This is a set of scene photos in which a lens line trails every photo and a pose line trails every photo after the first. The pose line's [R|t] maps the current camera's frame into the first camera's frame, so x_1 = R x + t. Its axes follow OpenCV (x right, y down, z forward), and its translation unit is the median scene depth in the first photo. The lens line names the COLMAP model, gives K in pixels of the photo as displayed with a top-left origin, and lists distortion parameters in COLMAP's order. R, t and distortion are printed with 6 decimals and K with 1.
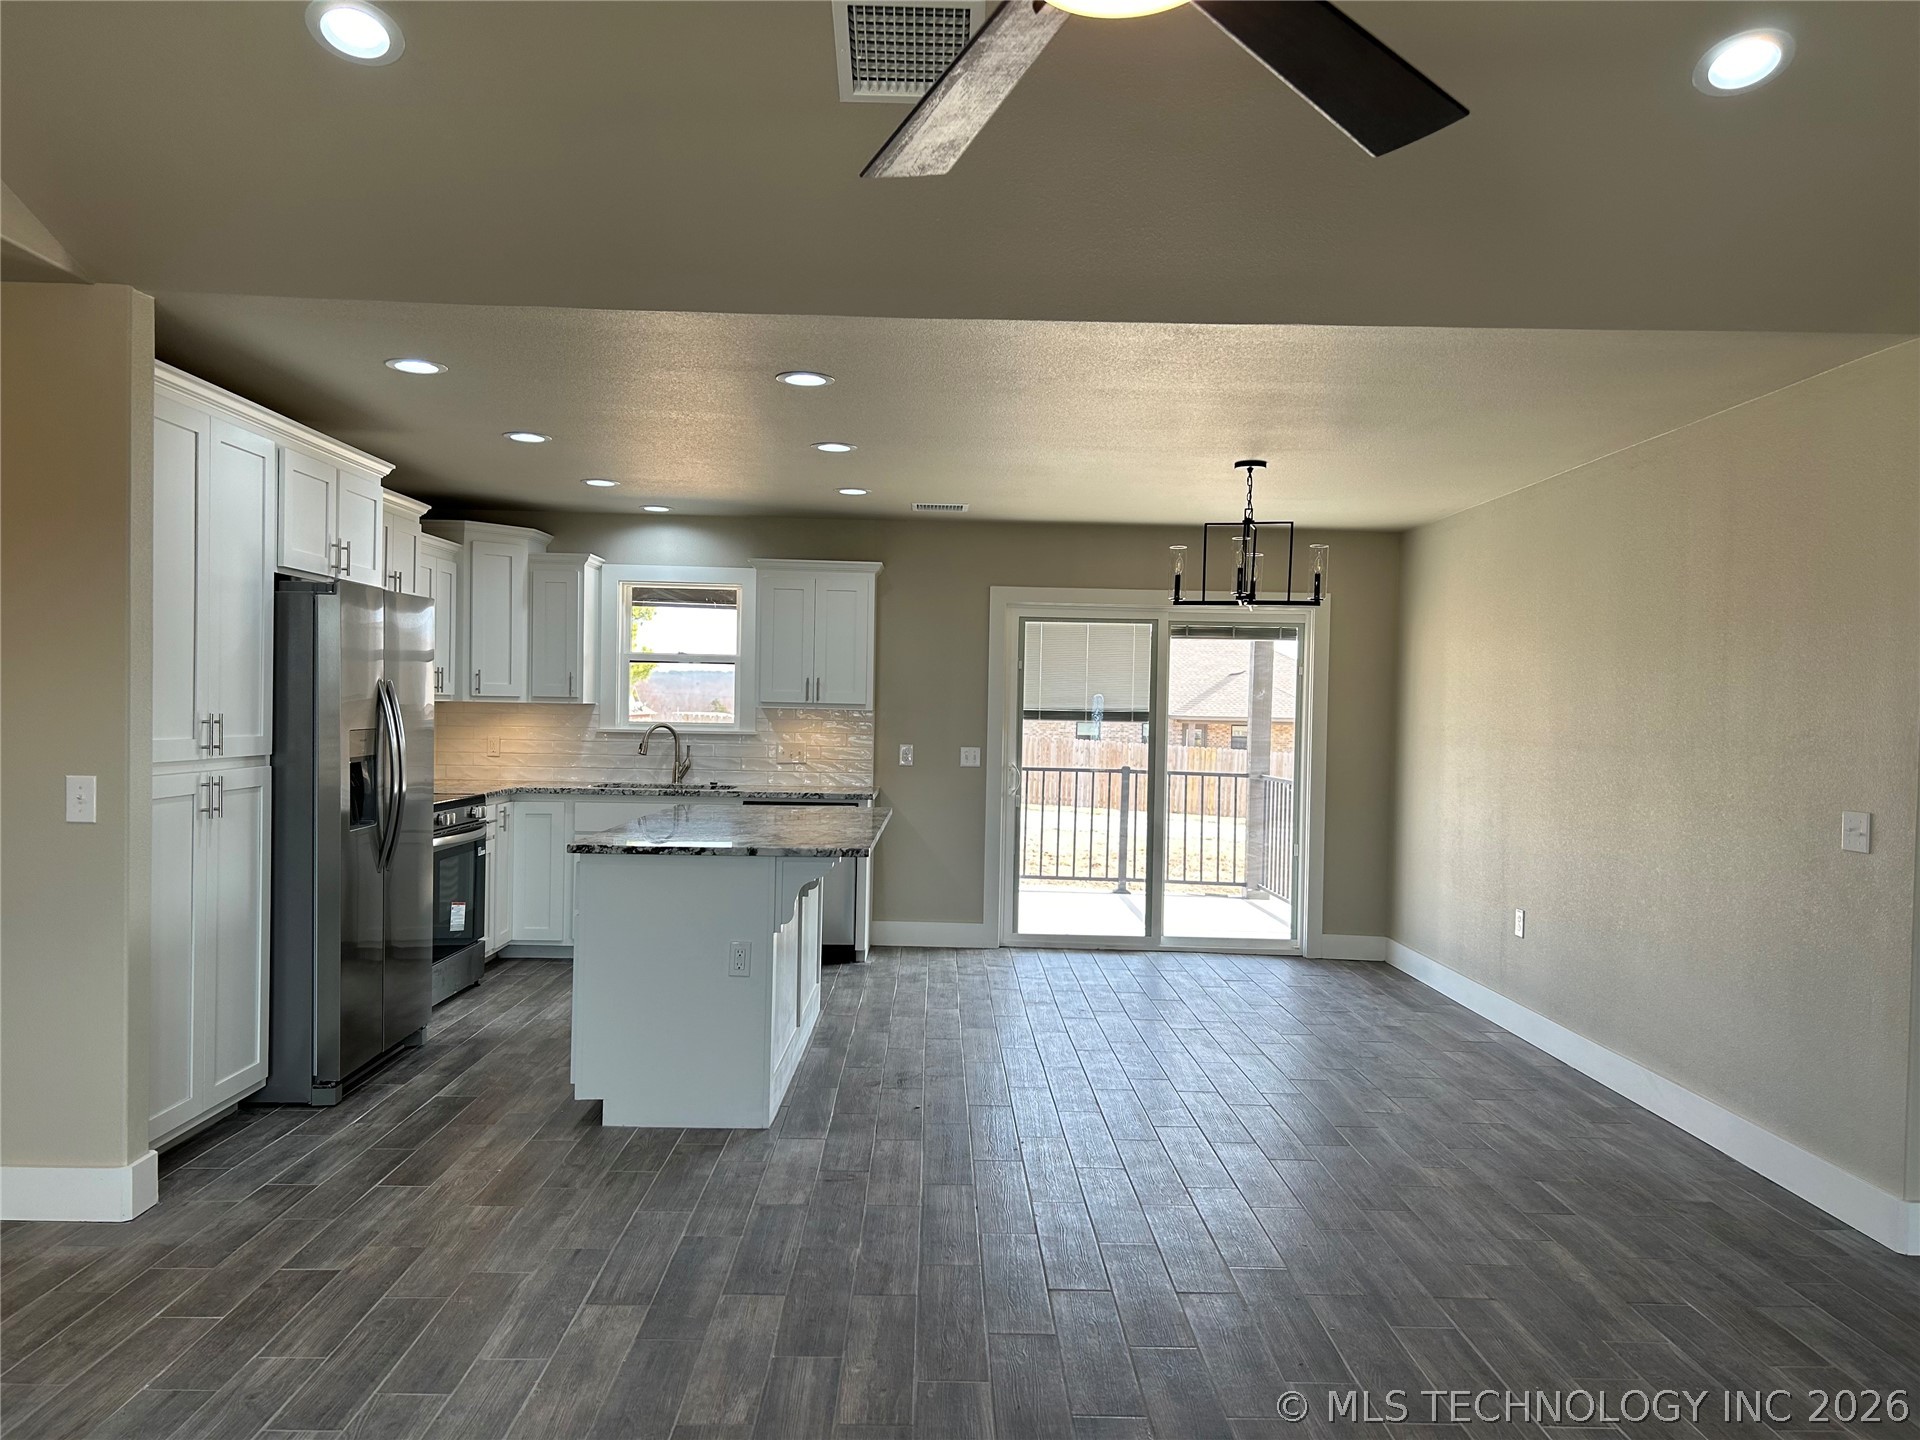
lens RADIAL K [[1444.7, 0, 960.0], [0, 1444.7, 720.0], [0, 0, 1]] dist [0.018495, -0.003491]
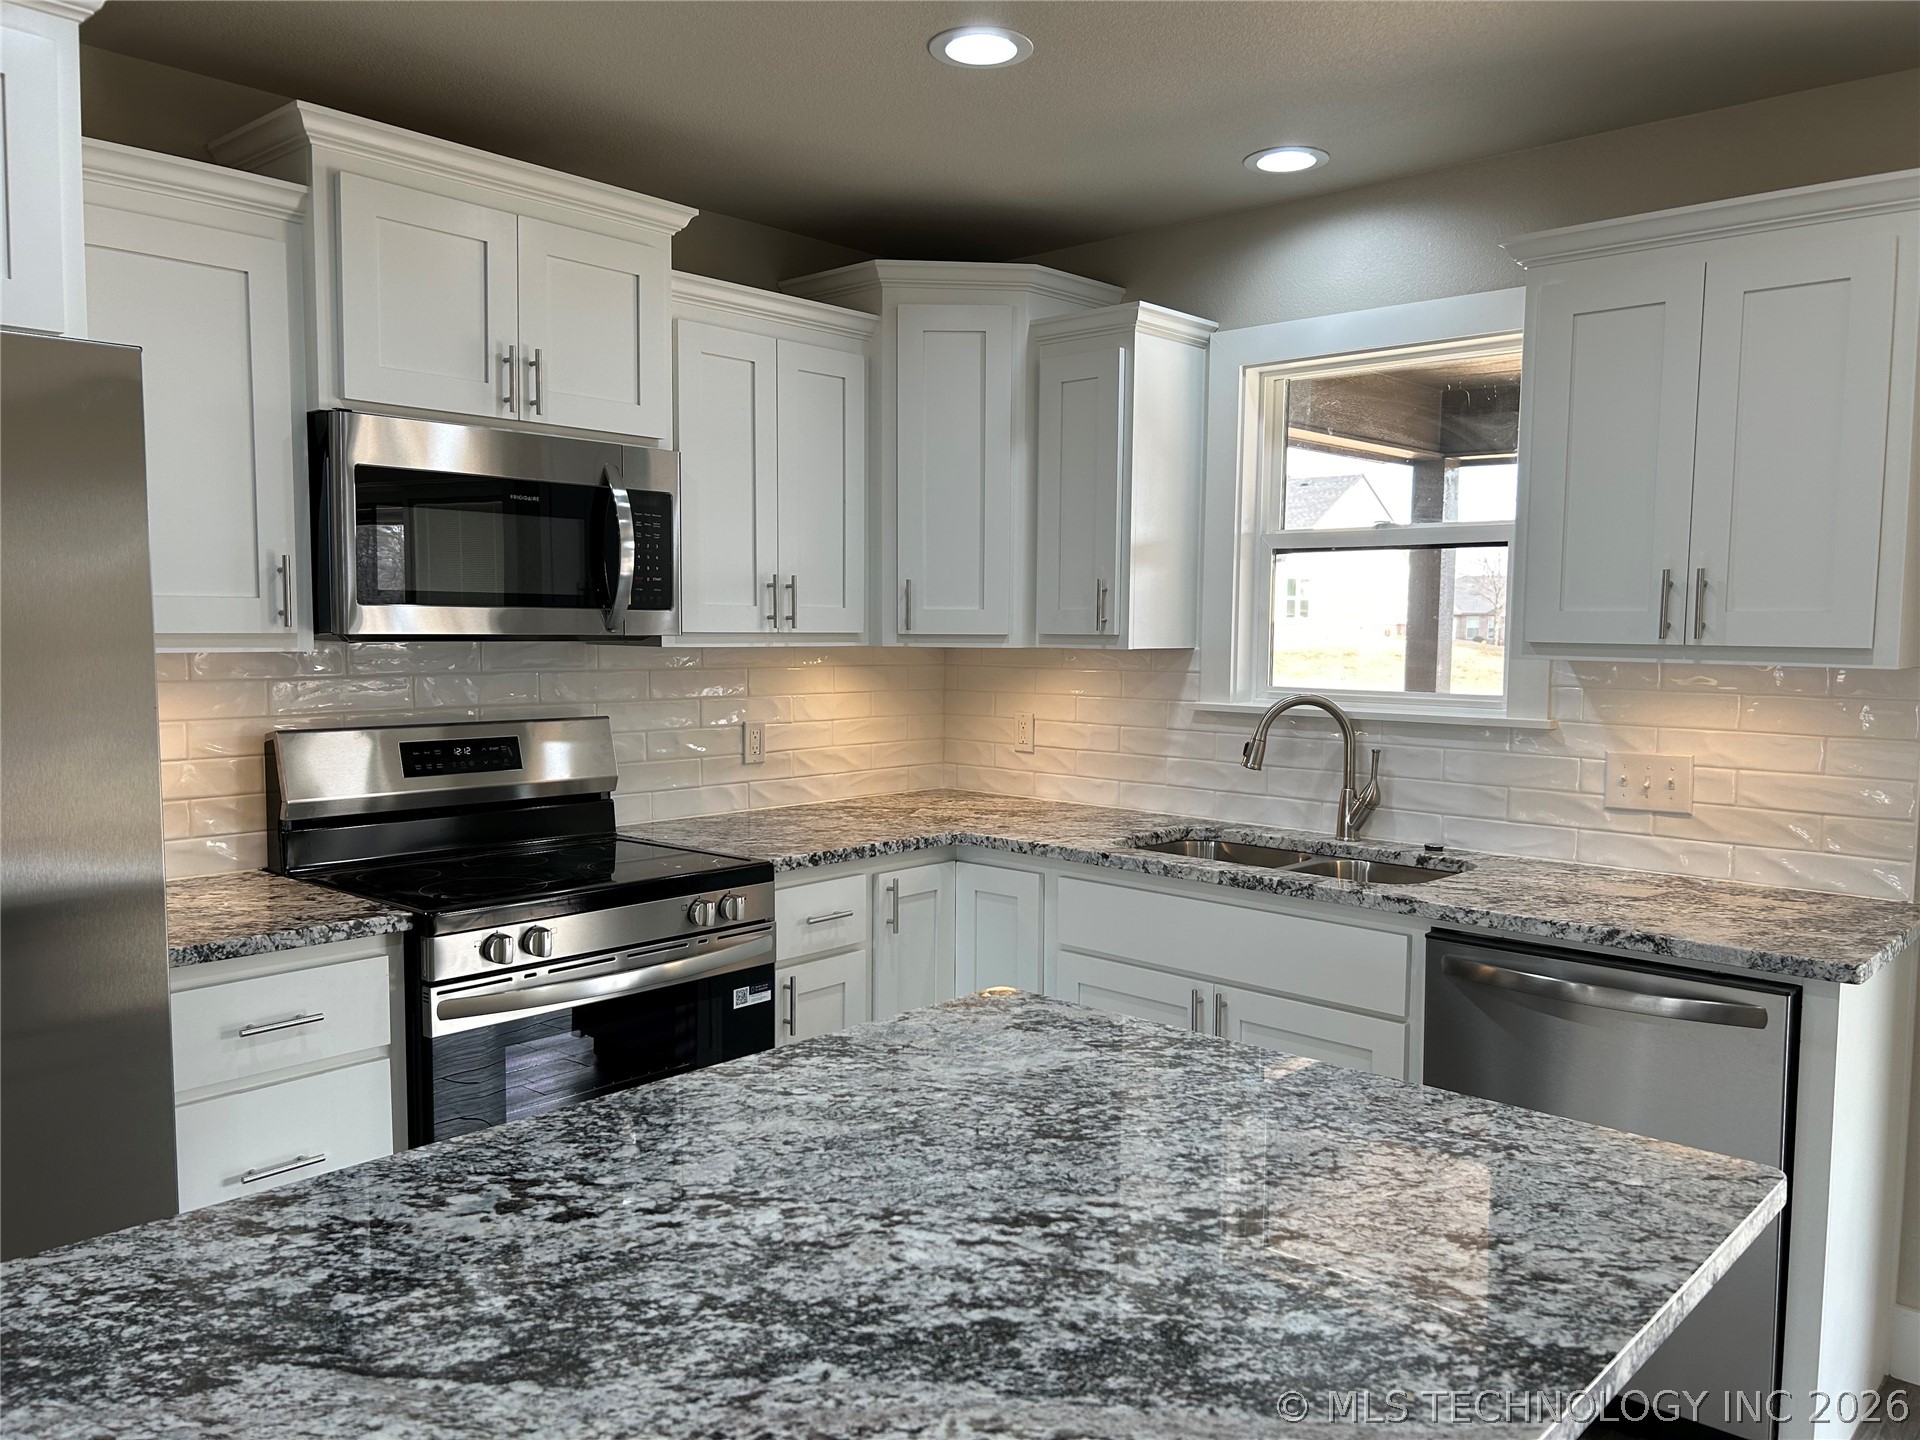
lens RADIAL K [[1435.6, 0, 969.6], [0, 1435.6, 729.9], [0, 0, 1]] dist [0.074927, -0.091272]
pose [[0.733961, 0.037004, -0.678182, 0.004944], [-0.000047, 0.998517, 0.054432, -0.010840], [0.679191, -0.039919, 0.732875, 0.670686]]
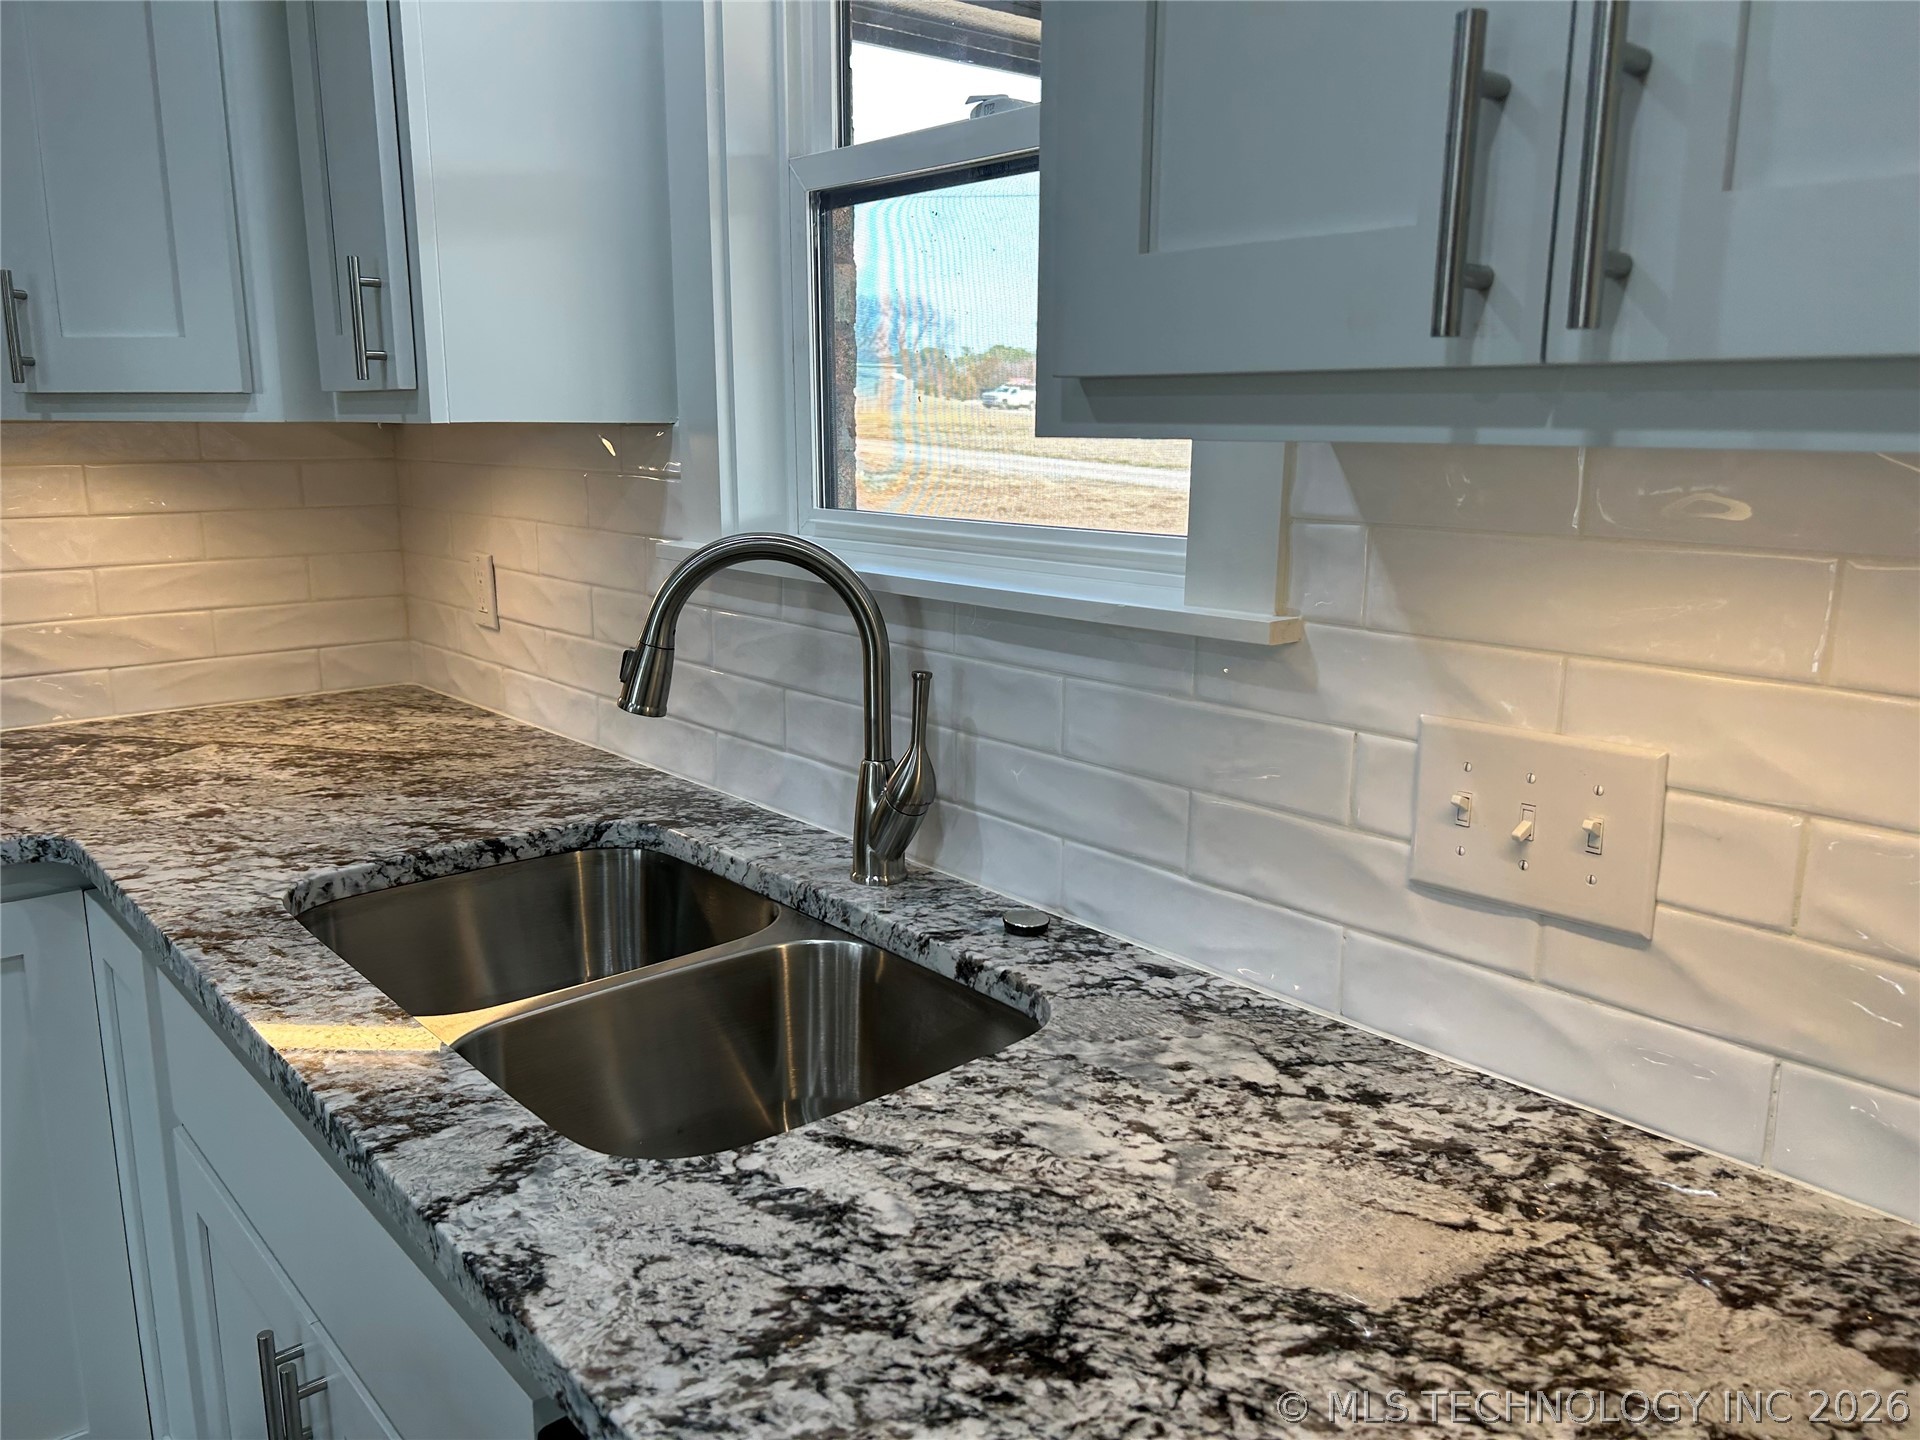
lens RADIAL K [[1444.7, 0, 960.0], [0, 1444.7, 720.0], [0, 0, 1]] dist [0.018495, -0.003491]
pose [[0.652354, 0.136051, -0.745603, -0.066434], [0.007221, 0.982596, 0.185614, -0.008021], [0.757880, -0.126470, 0.640018, 0.969085]]
